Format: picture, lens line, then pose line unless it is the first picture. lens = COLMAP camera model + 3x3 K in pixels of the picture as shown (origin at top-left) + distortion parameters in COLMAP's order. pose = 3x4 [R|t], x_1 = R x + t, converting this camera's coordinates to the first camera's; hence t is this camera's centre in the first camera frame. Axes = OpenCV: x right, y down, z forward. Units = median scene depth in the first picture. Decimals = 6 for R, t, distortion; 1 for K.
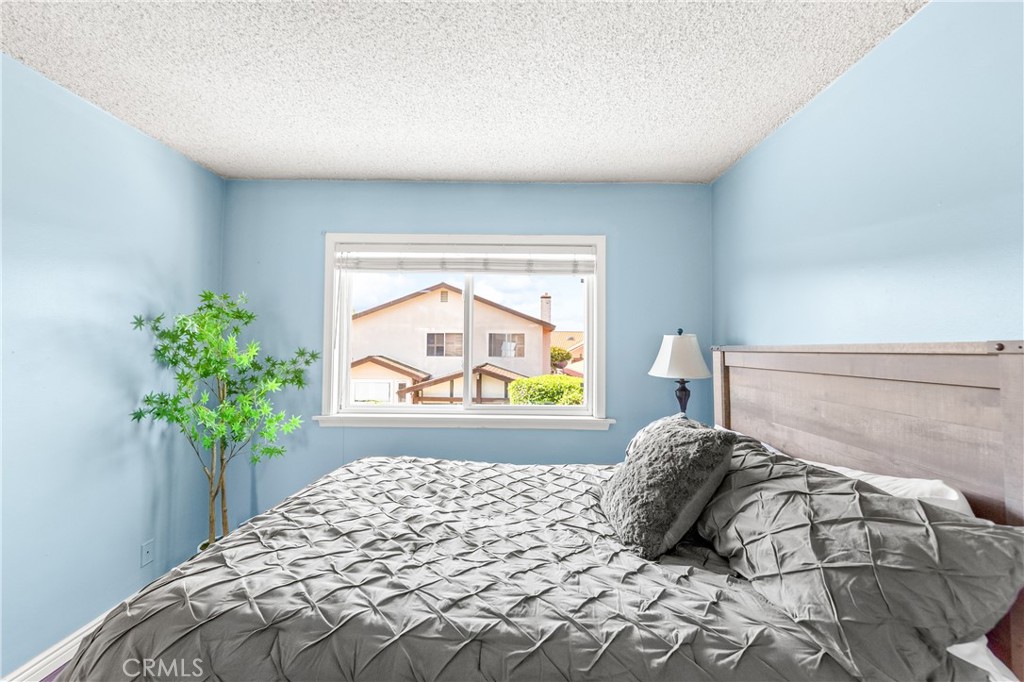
lens RADIAL K [[418.2, 0, 509.5], [0, 418.2, 338.9], [0, 0, 1]] dist [-0.003572, -0.000211]
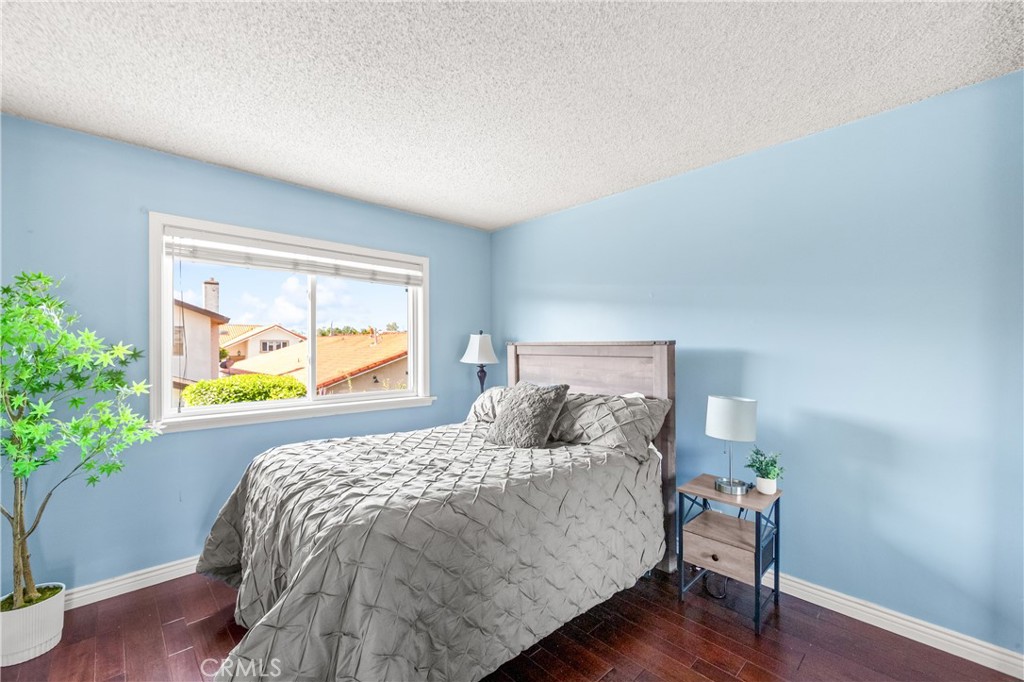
lens RADIAL K [[418.2, 0, 508.9], [0, 418.2, 348.7], [0, 0, 1]] dist [-0.003572, -0.000211]
pose [[0.730235, -0.012154, 0.683088, -1.115700], [-0.011148, 0.999497, 0.029701, -0.010575], [-0.683105, -0.029304, 0.729732, -0.318656]]
